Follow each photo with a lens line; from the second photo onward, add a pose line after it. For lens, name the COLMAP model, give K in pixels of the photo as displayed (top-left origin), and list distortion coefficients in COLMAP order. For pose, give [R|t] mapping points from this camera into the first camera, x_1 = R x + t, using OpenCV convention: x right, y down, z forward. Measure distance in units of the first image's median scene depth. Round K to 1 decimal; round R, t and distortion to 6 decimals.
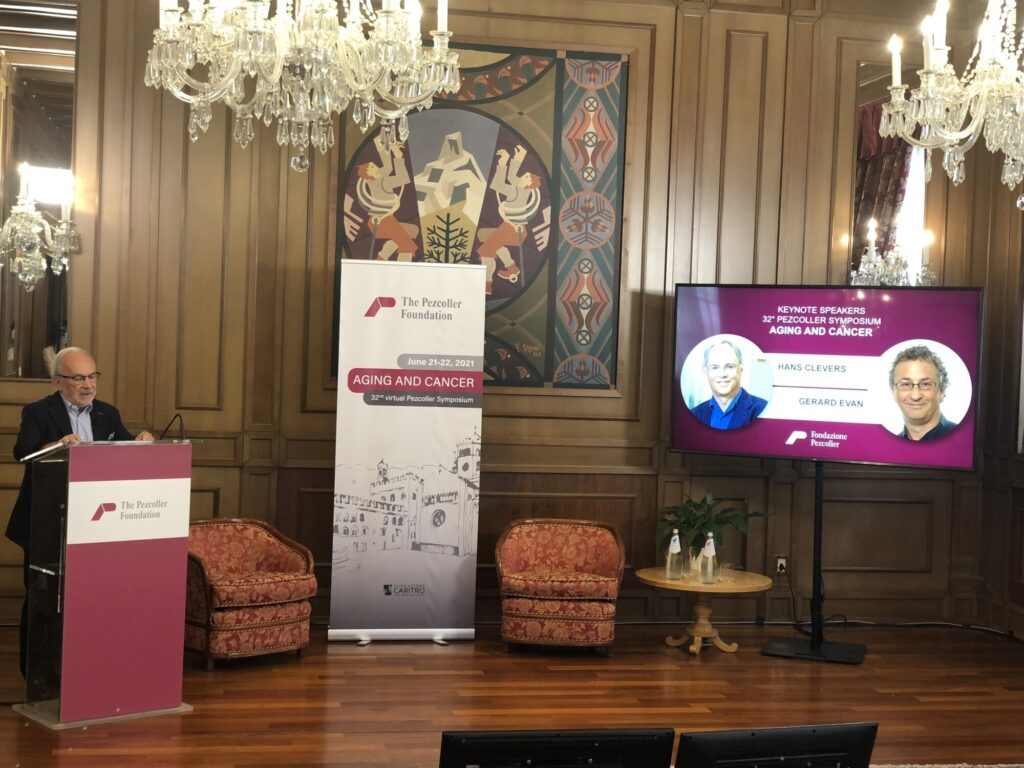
lens RADIAL K [[1535.1, 0, 511.7], [0, 1535.1, 389.5], [0, 0, 1]] dist [0.037243, 0.000000]
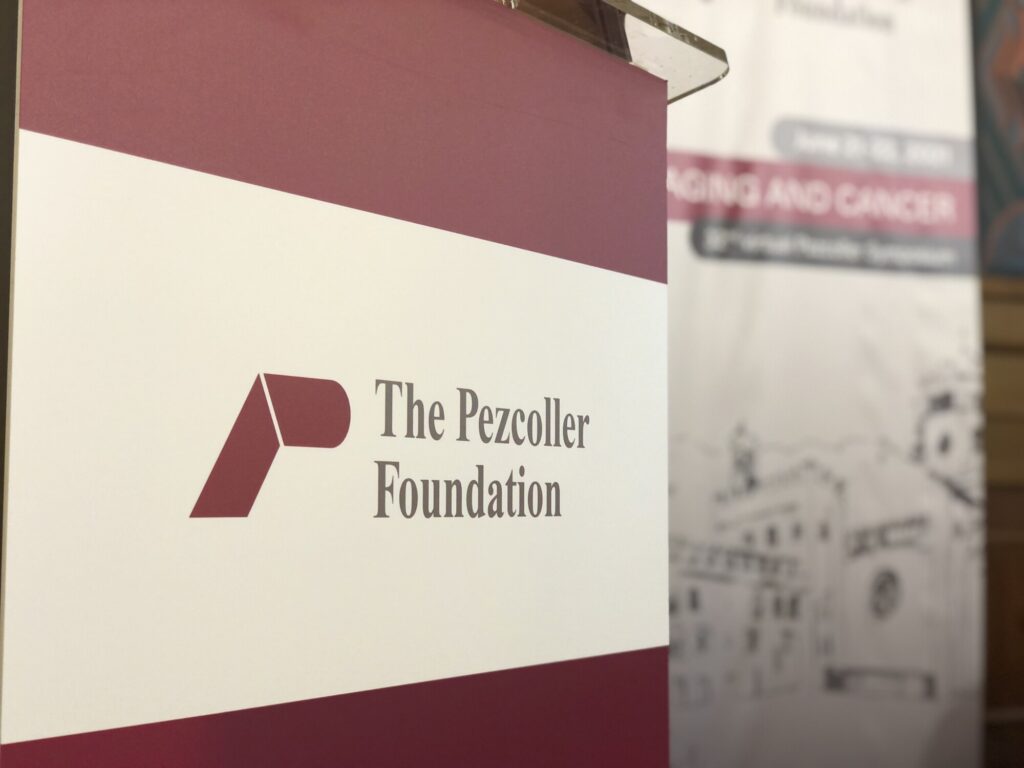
lens RADIAL K [[1535.1, 0, 512.2], [0, 1535.1, 379.4], [0, 0, 1]] dist [0.037243, 0.000000]
pose [[0.968872, -0.010881, 0.247324, -0.214232], [0.036463, 0.994410, -0.099094, 0.067122], [-0.244863, 0.105028, 0.963852, 0.681506]]
